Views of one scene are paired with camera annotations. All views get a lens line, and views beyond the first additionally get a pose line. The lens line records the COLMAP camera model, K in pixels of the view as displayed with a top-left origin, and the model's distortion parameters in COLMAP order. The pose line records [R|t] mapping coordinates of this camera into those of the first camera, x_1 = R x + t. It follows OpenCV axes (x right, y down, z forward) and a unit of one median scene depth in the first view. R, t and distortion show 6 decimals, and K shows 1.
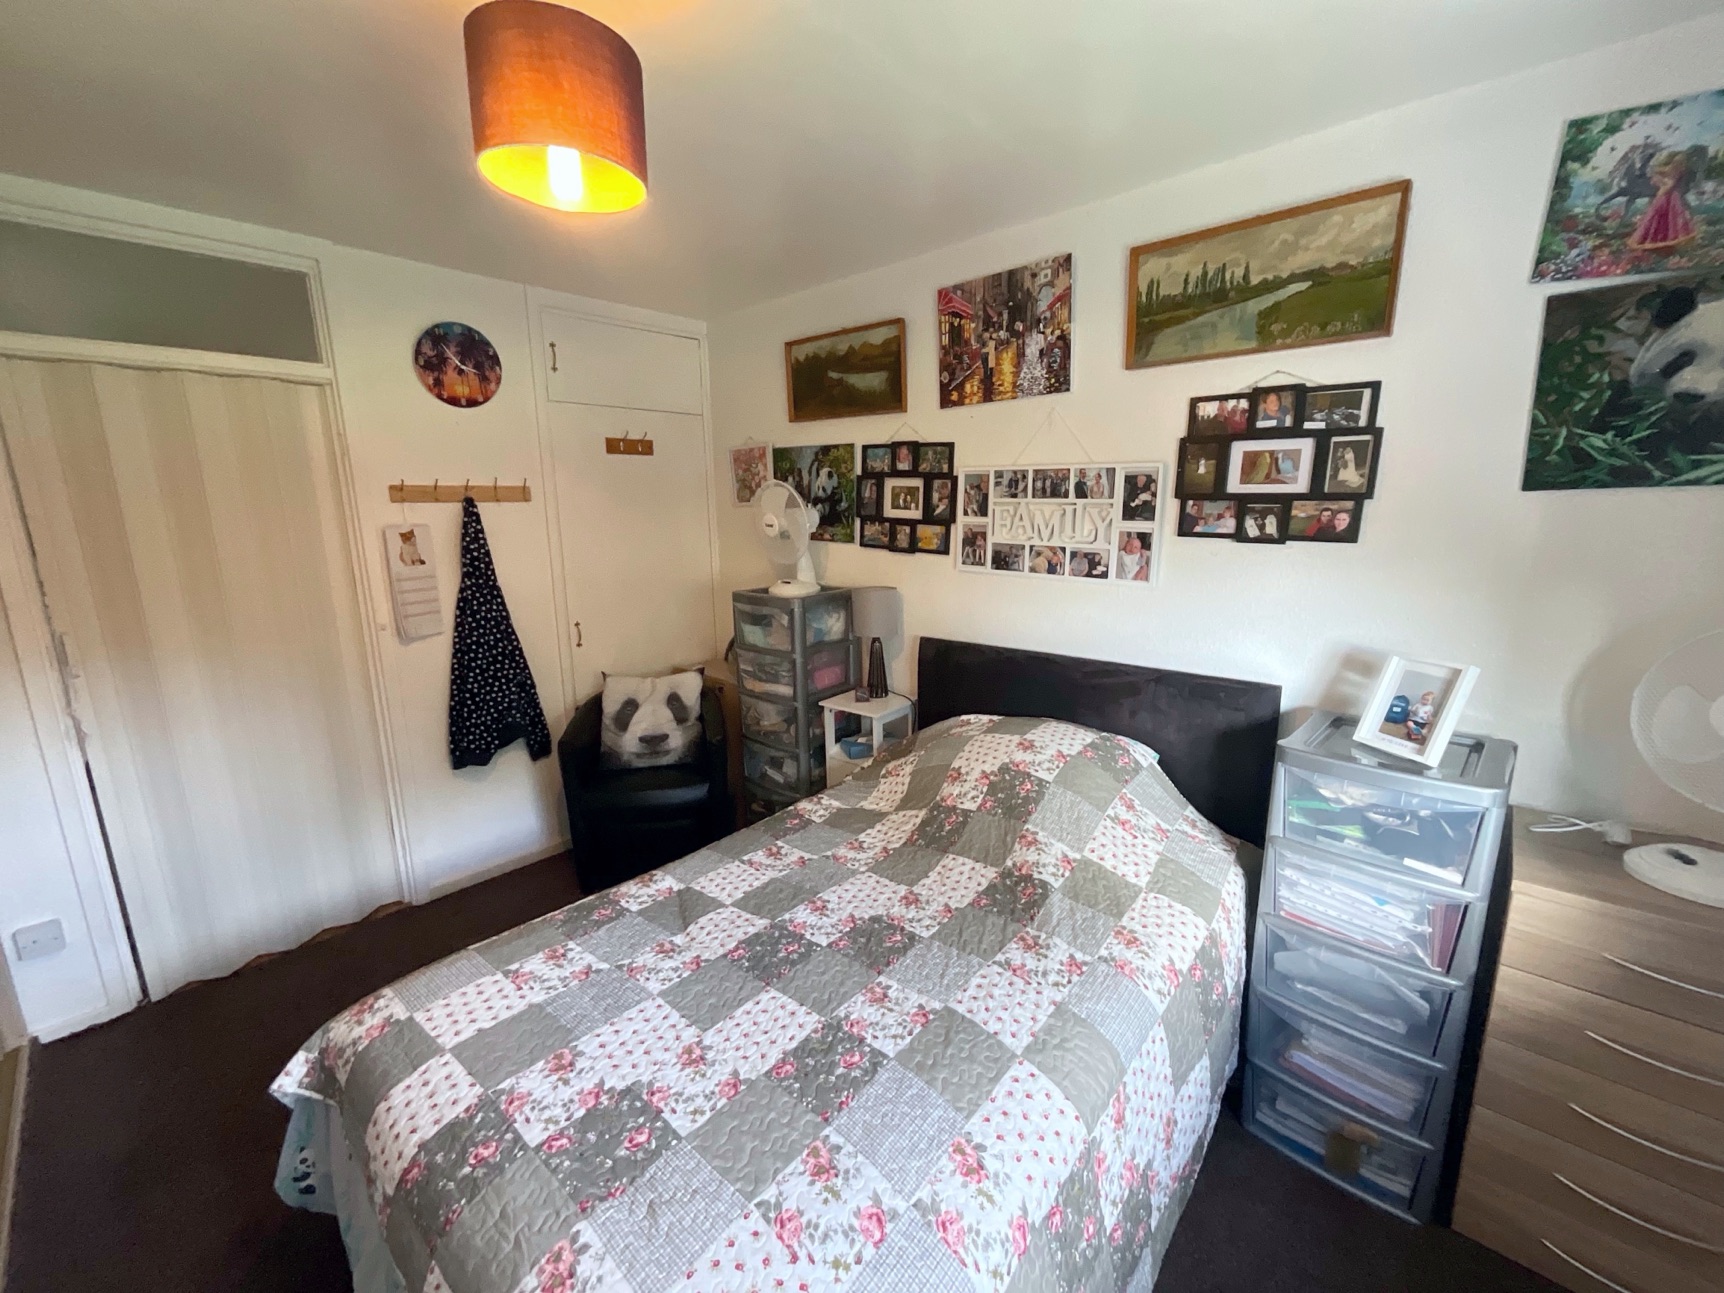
lens RADIAL K [[702.2, 0, 861.9], [0, 702.2, 649.2], [0, 0, 1]] dist [-0.000538, 0.001462]
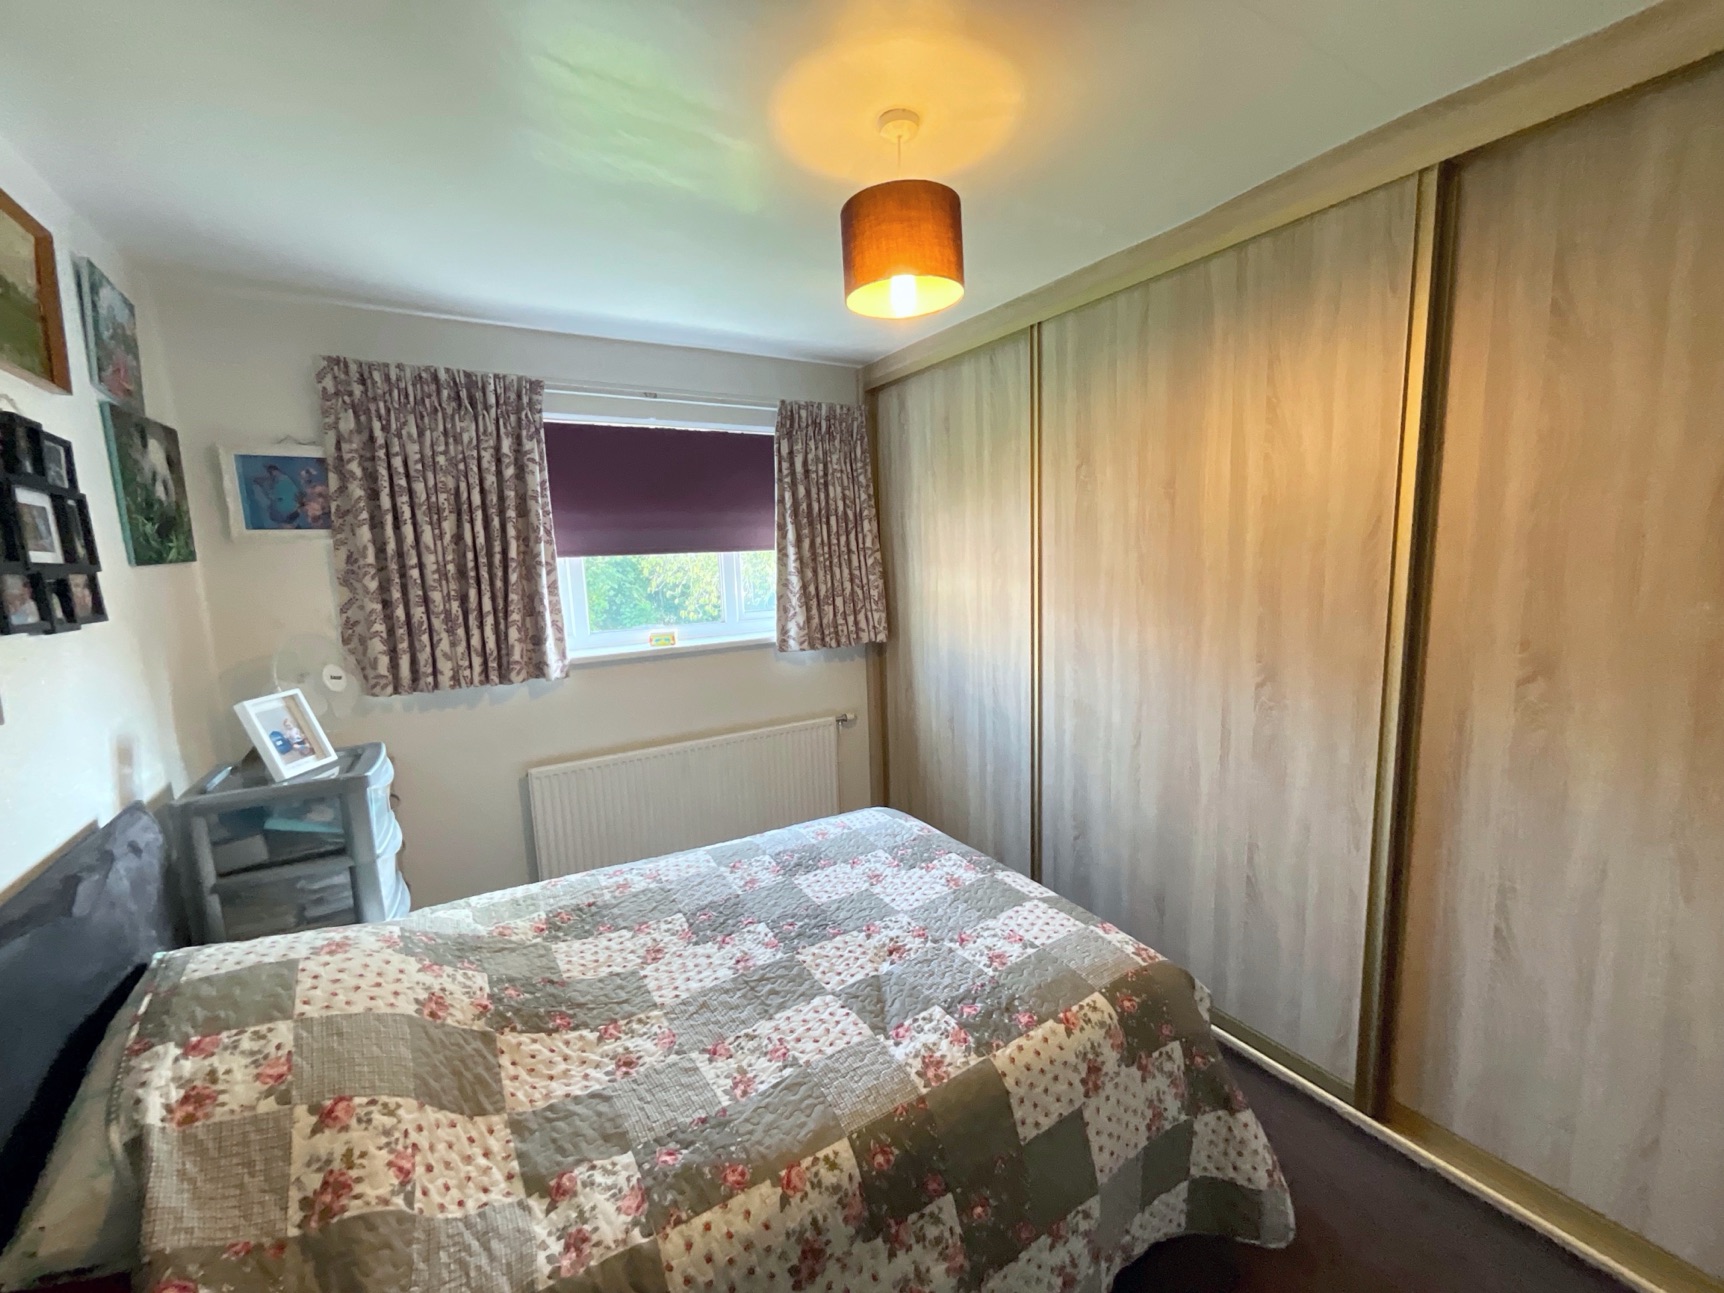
lens RADIAL K [[702.2, 0, 865.4], [0, 702.2, 642.6], [0, 0, 1]] dist [-0.000538, 0.001462]
pose [[-0.961742, 0.010214, 0.273766, -0.326785], [0.101165, 0.941916, 0.320250, -0.224425], [-0.254594, 0.335694, -0.906913, 1.122517]]
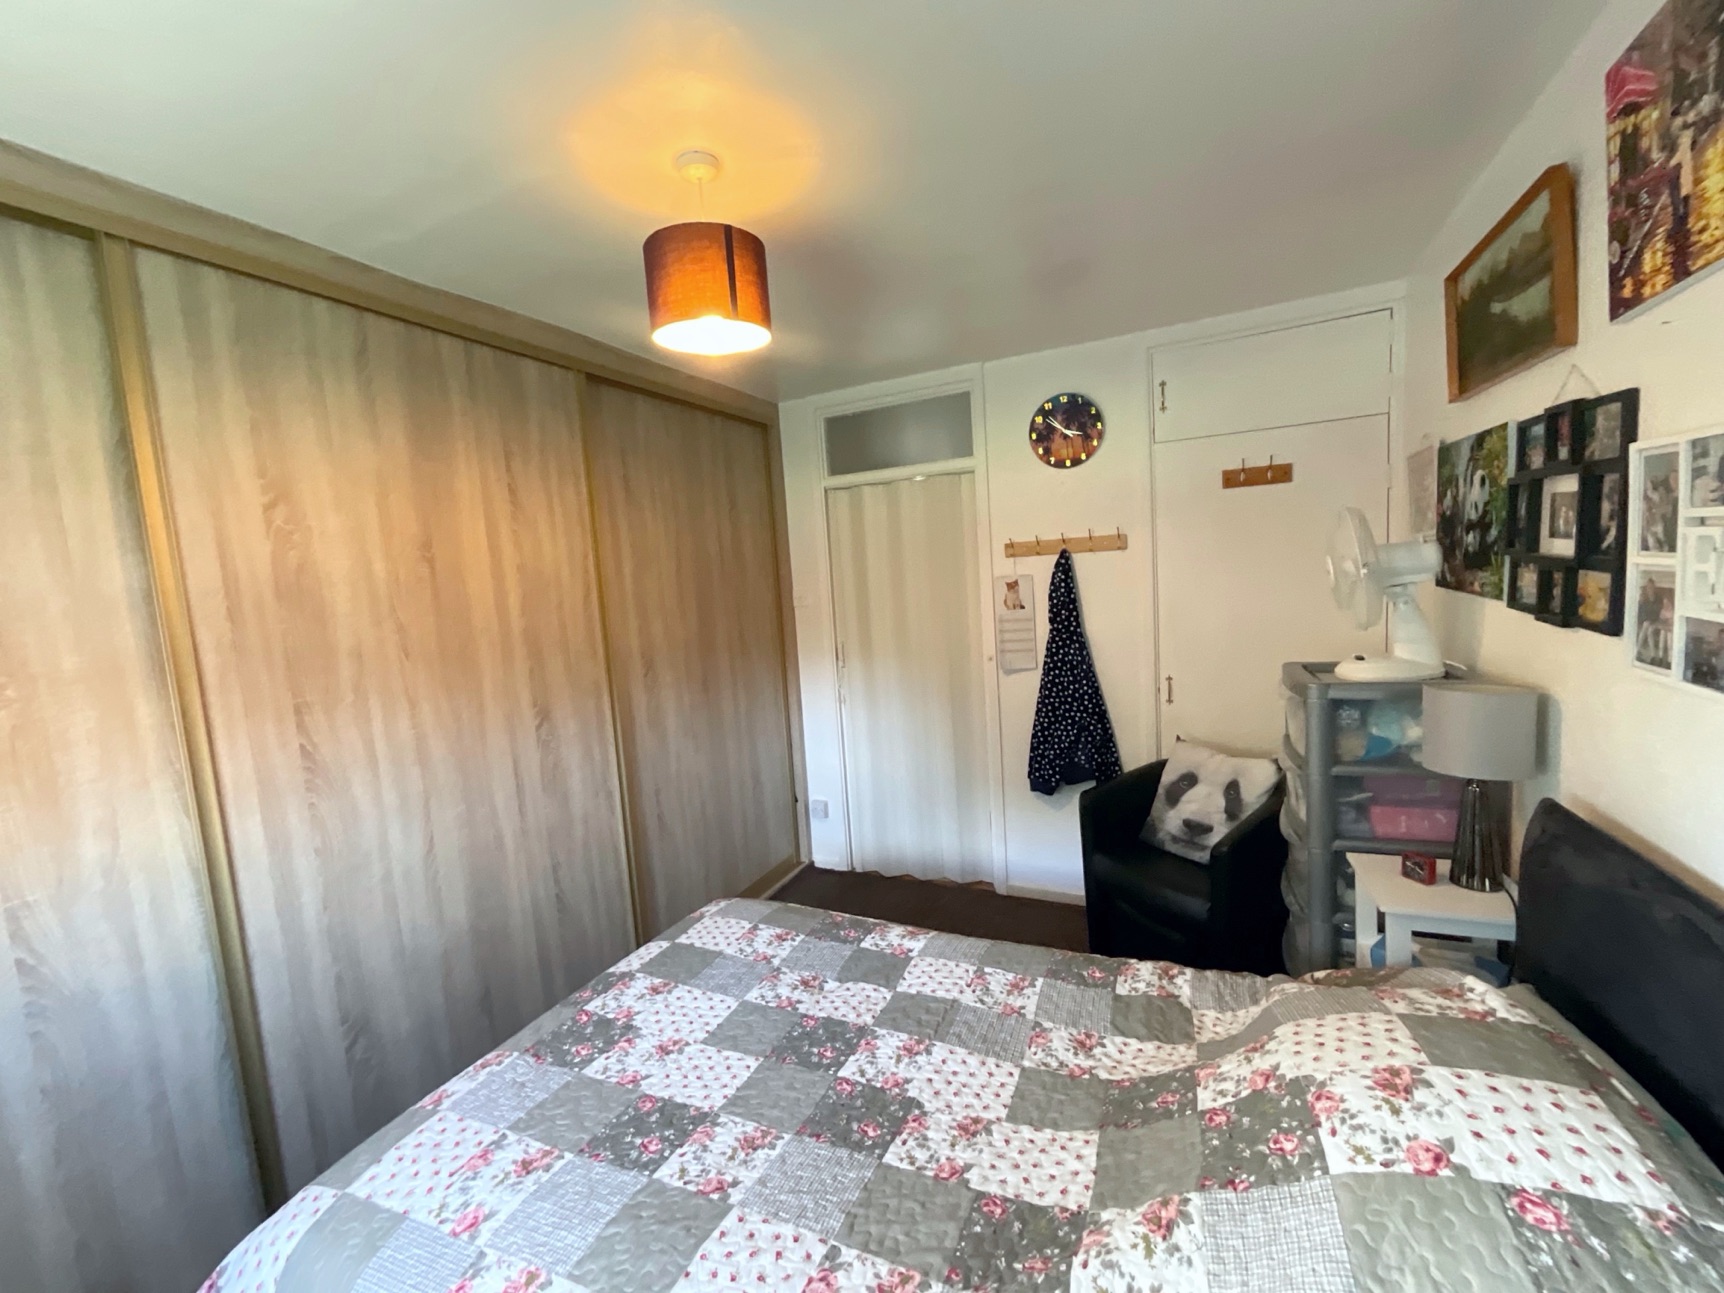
lens RADIAL K [[702.2, 0, 857.1], [0, 702.2, 644.8], [0, 0, 1]] dist [-0.000538, 0.001462]
pose [[0.284776, 0.090777, -0.954286, 0.443154], [-0.133792, 0.989526, 0.054203, -0.093721], [0.949211, 0.112240, 0.293938, 0.427855]]
